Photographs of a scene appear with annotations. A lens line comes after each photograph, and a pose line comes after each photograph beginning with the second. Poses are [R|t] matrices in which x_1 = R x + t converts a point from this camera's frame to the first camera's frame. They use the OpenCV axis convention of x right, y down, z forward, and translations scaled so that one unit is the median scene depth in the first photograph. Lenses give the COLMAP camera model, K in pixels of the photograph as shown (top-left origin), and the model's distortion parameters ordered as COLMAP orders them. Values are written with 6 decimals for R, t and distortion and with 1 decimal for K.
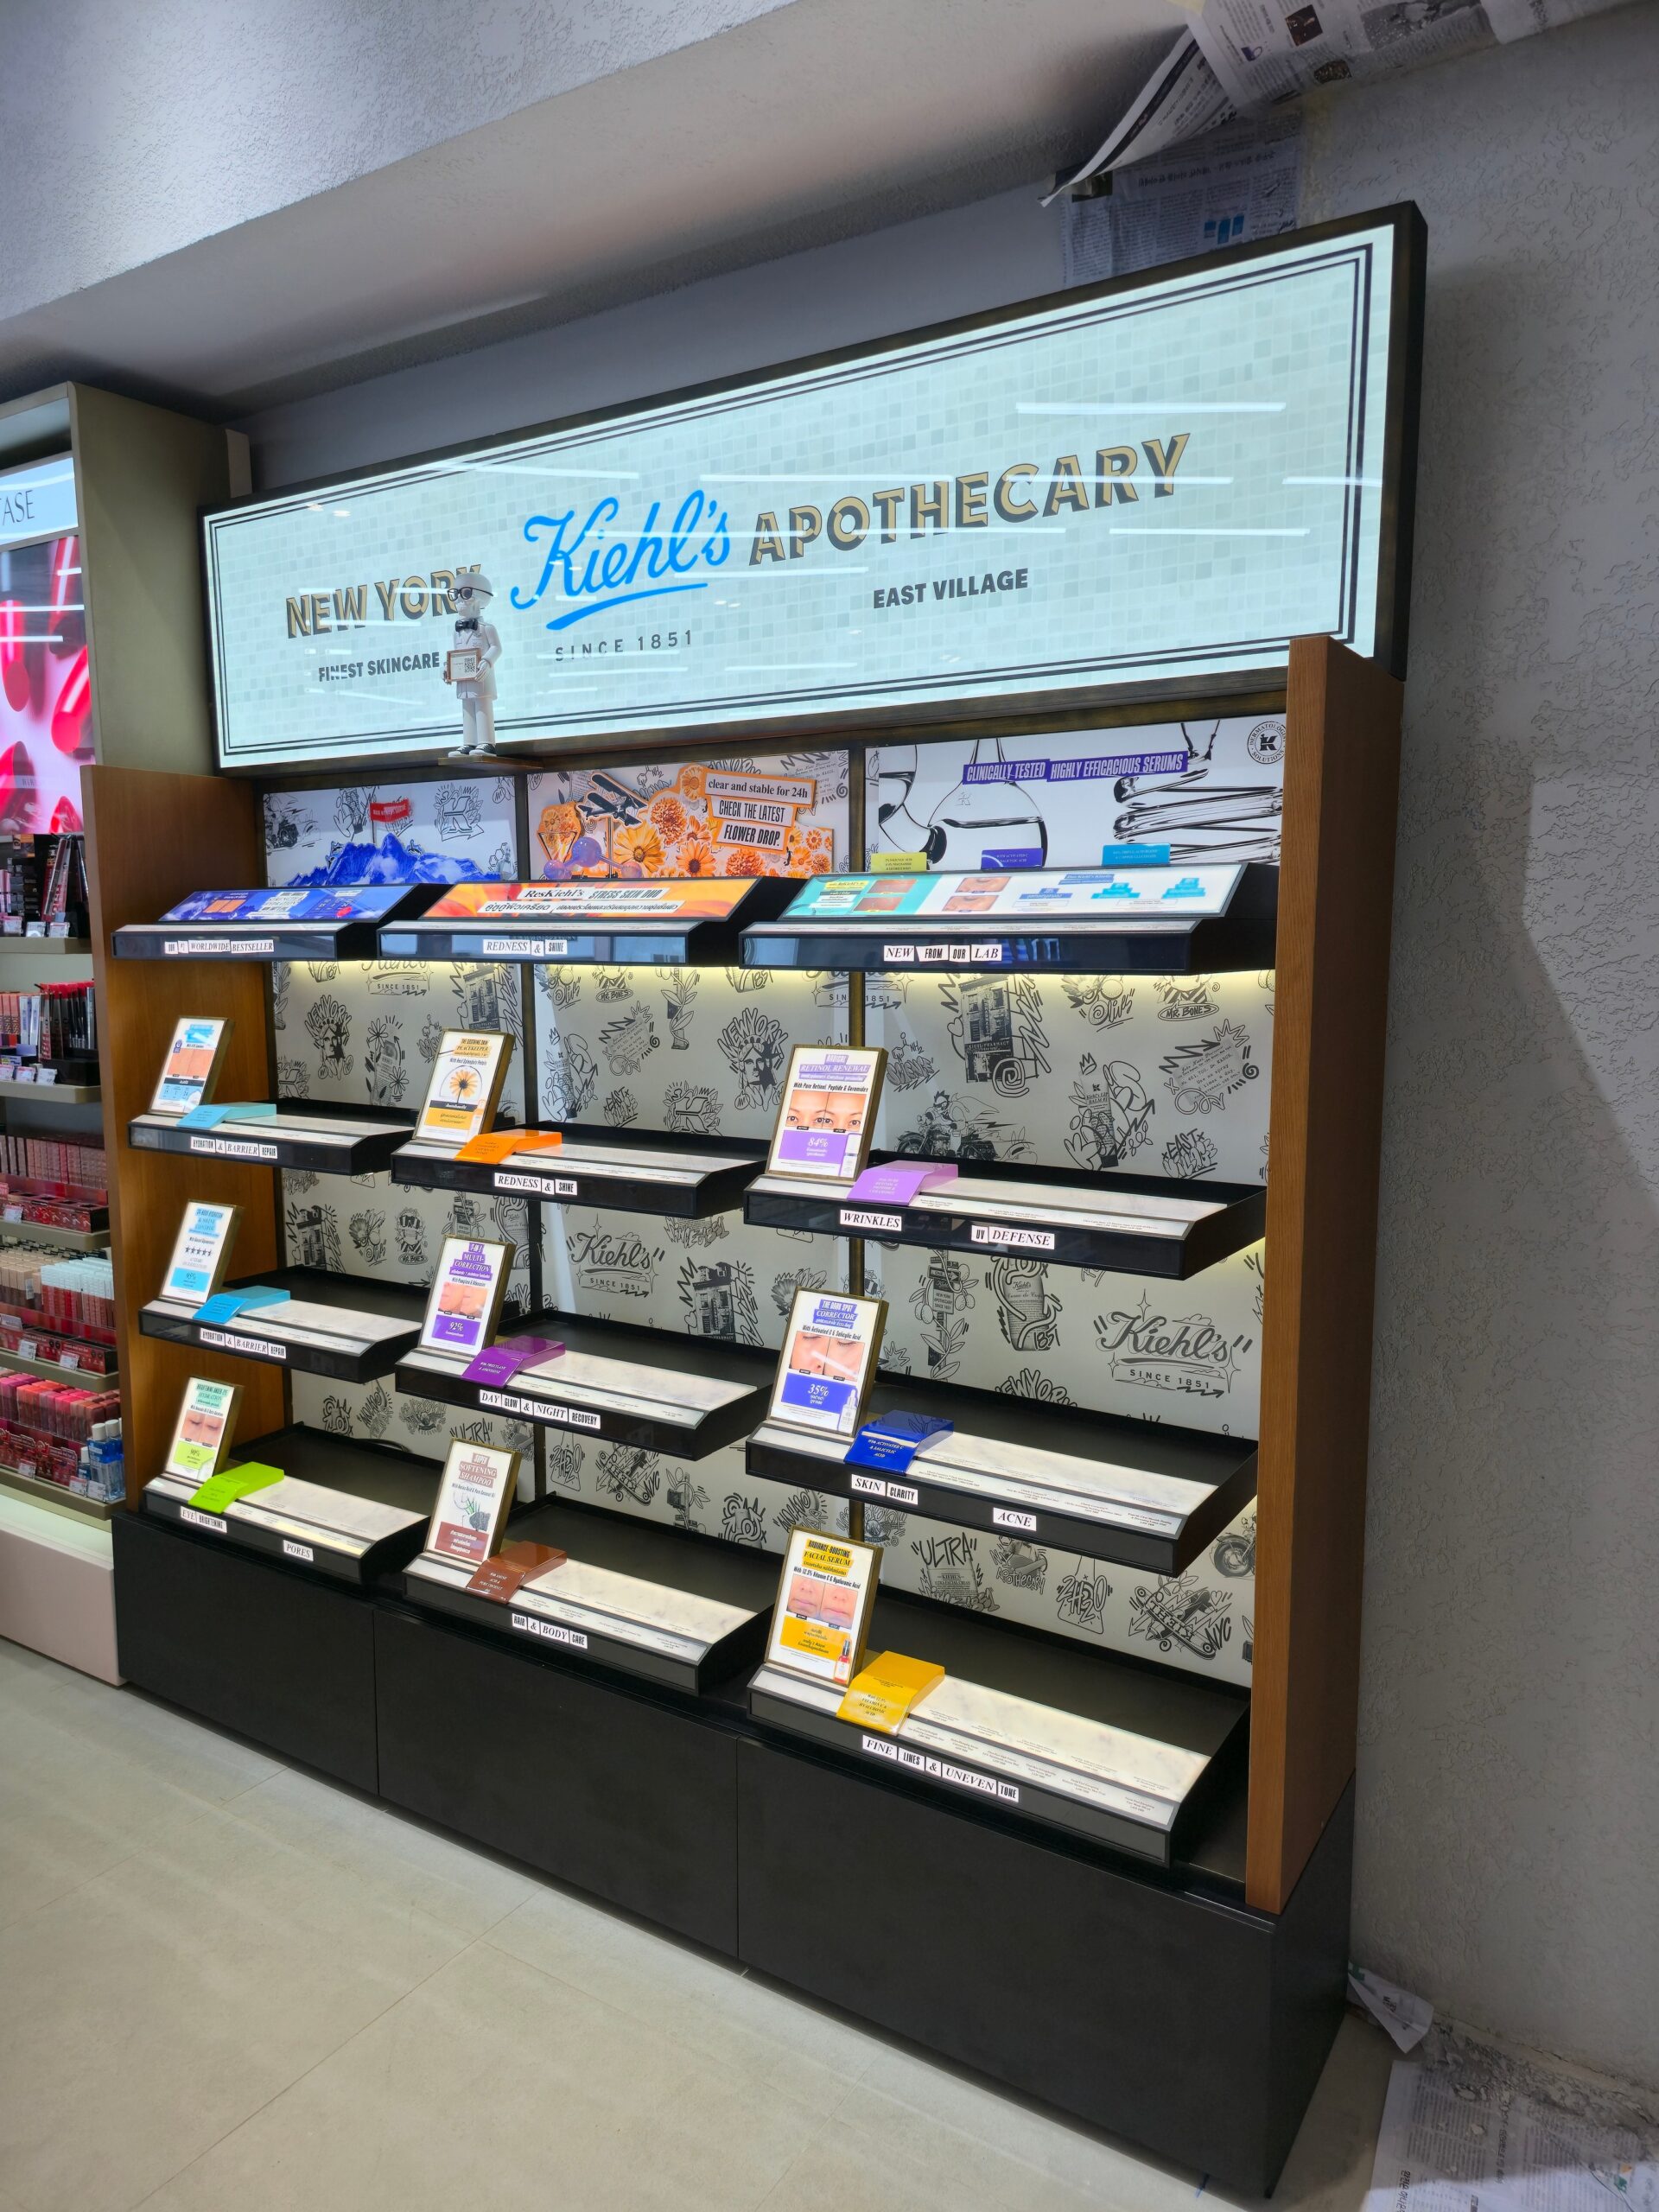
lens RADIAL K [[1449.4, 0, 838.8], [0, 1449.4, 1117.2], [0, 0, 1]] dist [0.060330, -0.059700]
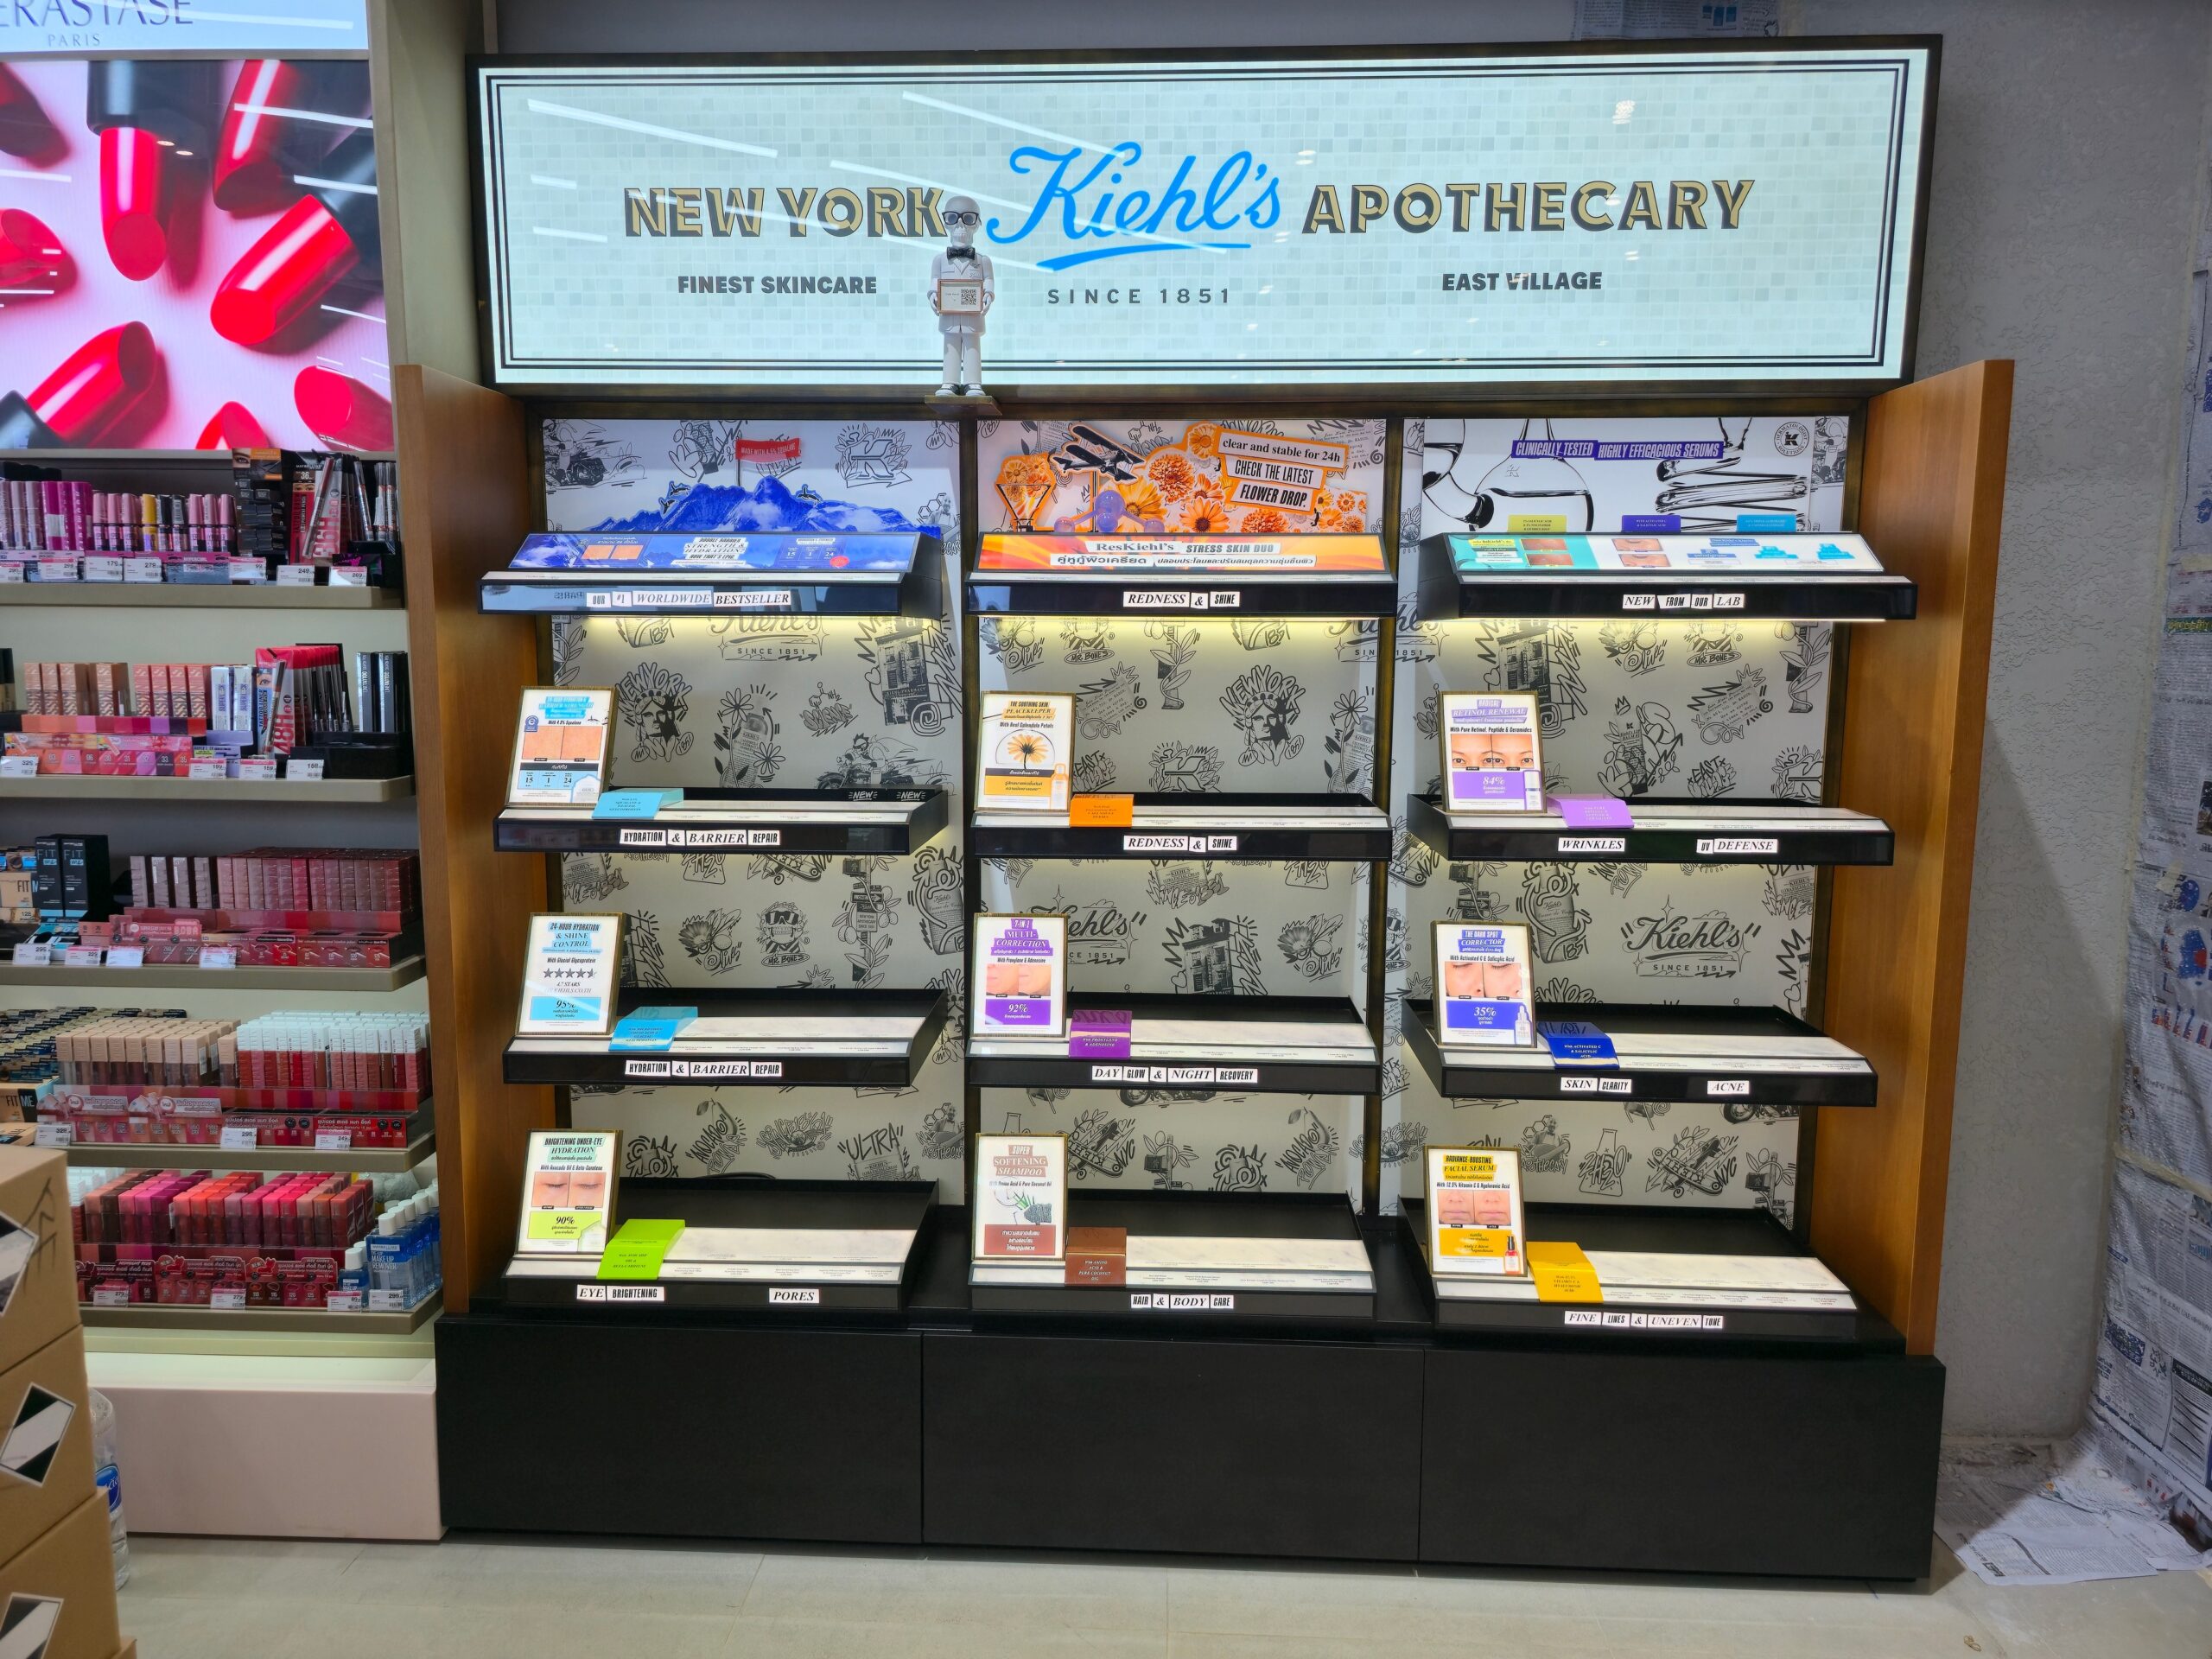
lens RADIAL K [[1449.4, 0, 1097.9], [0, 1449.4, 815.7], [0, 0, 1]] dist [0.060330, -0.059700]
pose [[0.870758, -0.055617, 0.488557, -0.707150], [0.055486, 0.998350, 0.014758, 0.009659], [-0.488571, 0.014257, 0.872407, 0.172838]]
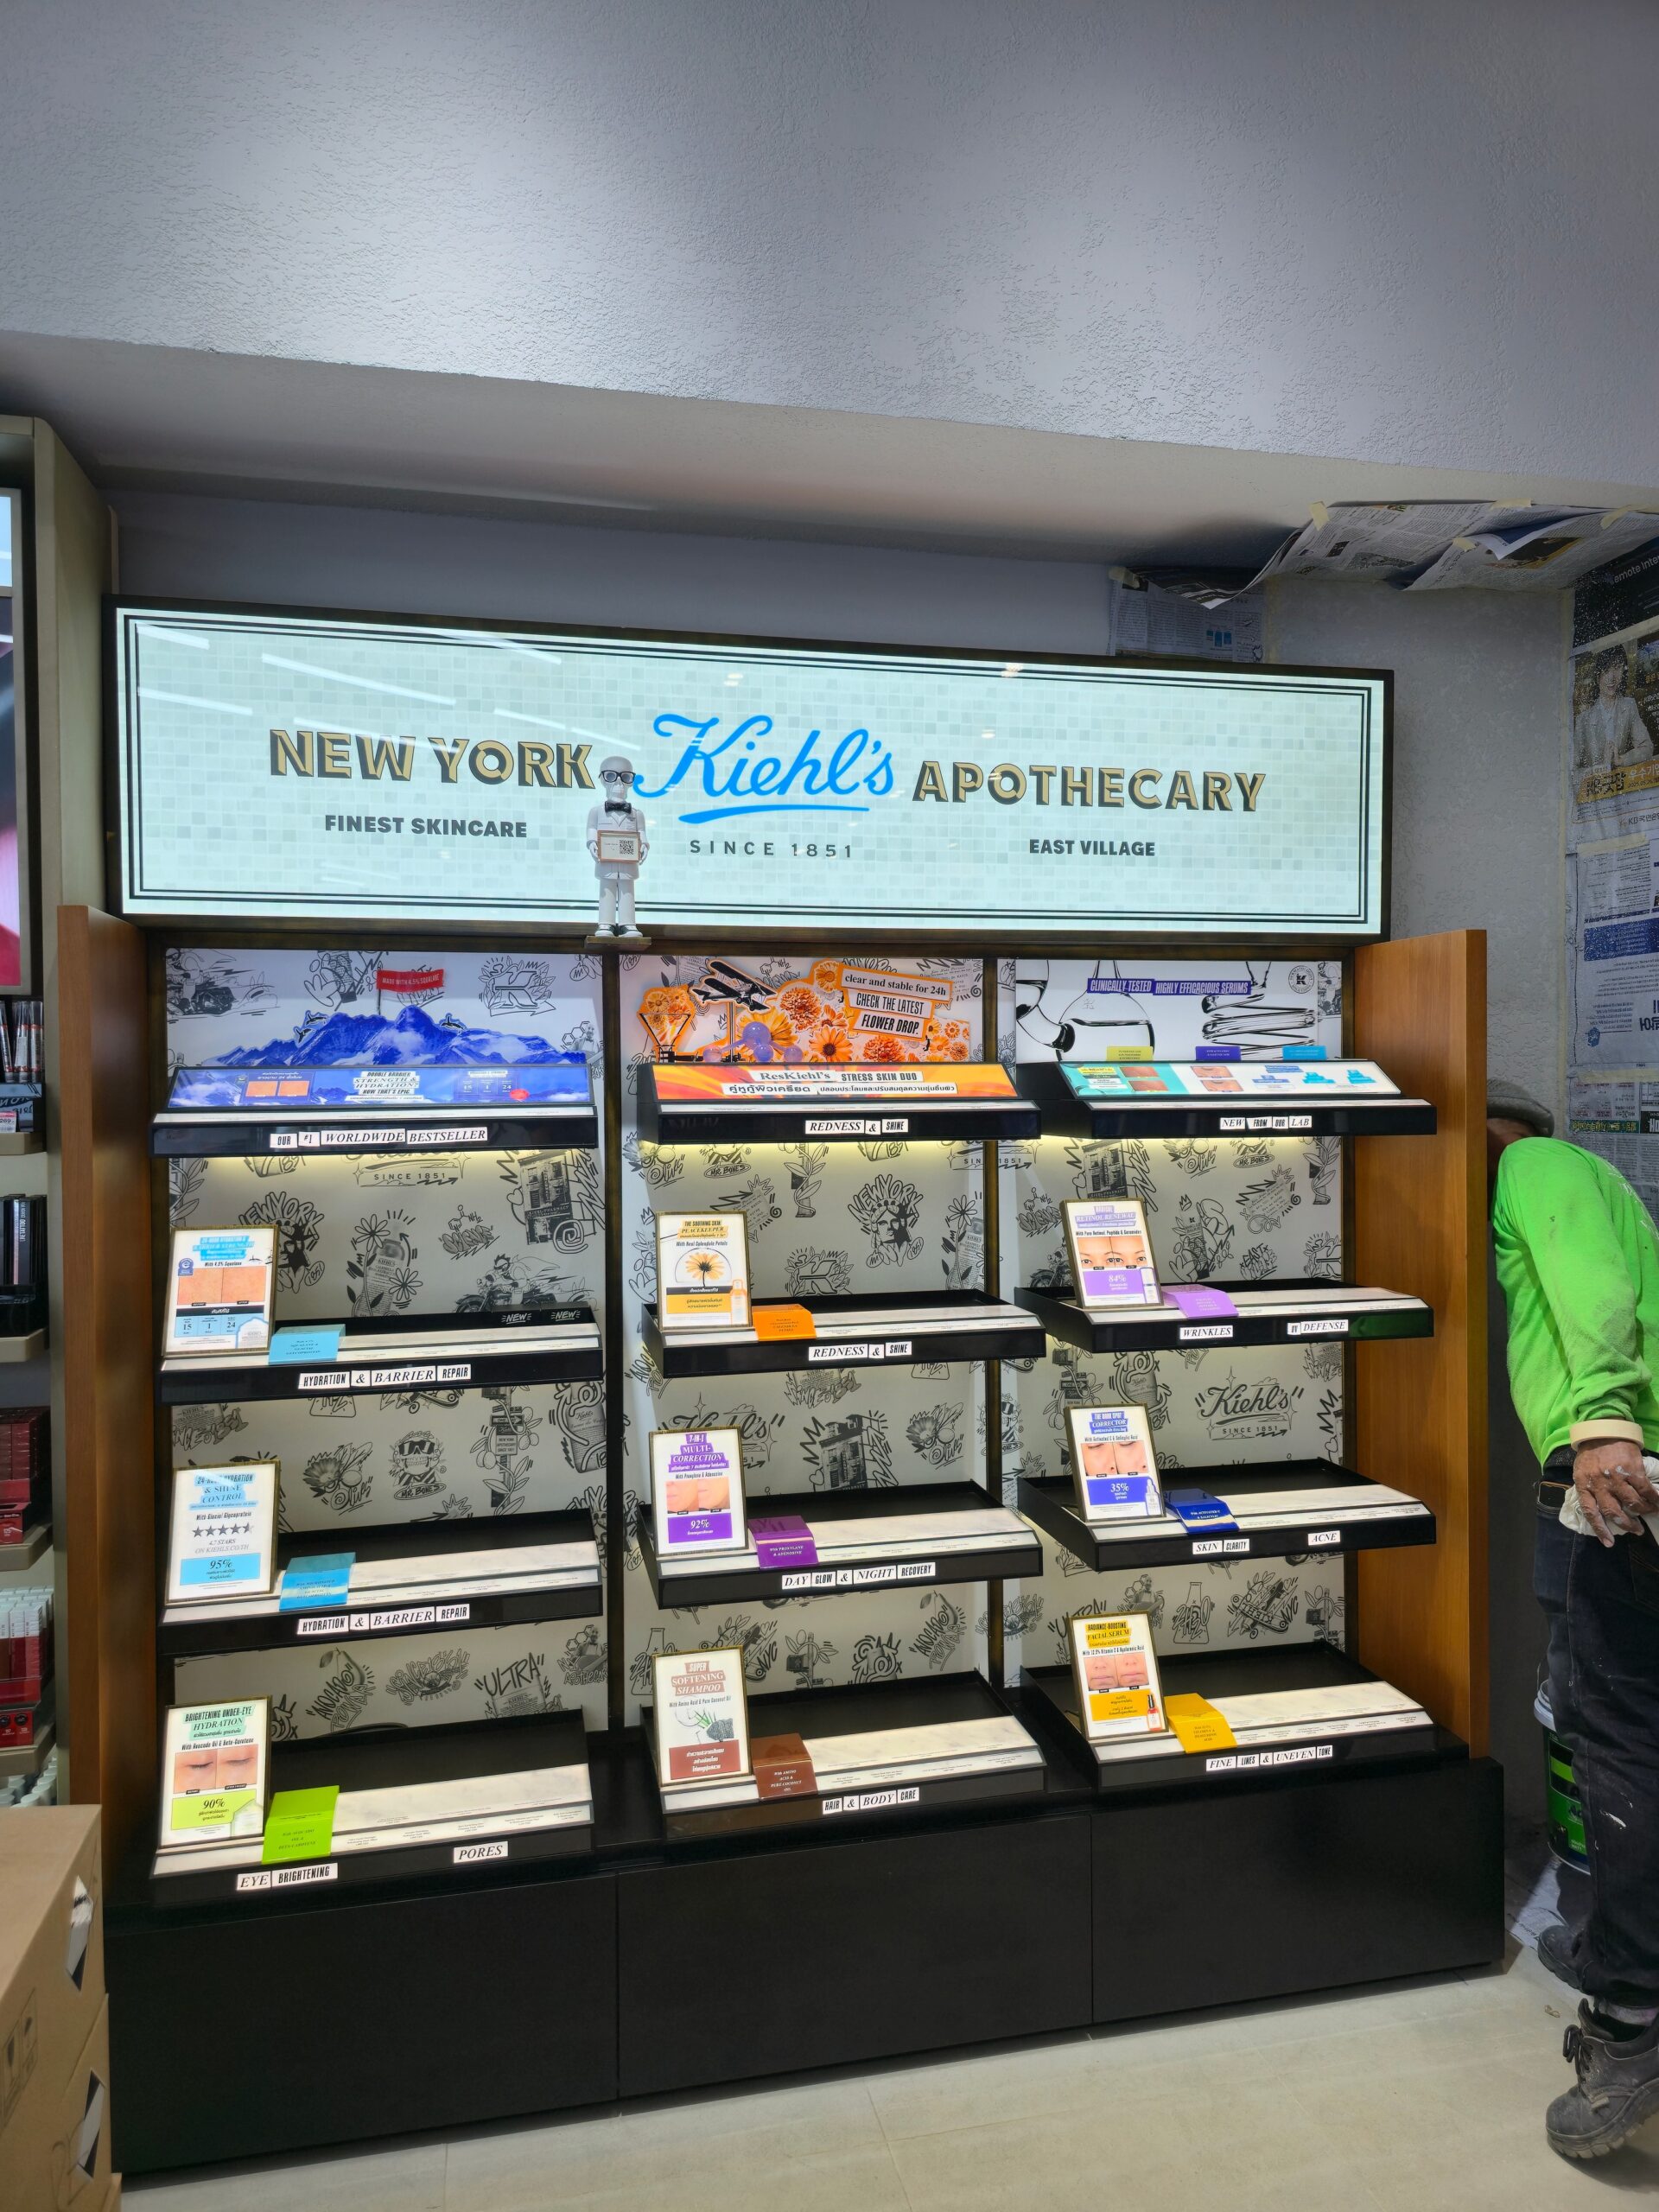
lens RADIAL K [[1448.8, 0, 829.5], [0, 1448.8, 1106.0], [0, 0, 1]] dist [0.076364, -0.100209]
pose [[0.710735, -0.014817, 0.703304, -0.925554], [0.096342, 0.992408, -0.076452, -0.050049], [-0.696831, 0.122095, 0.706766, 0.246627]]
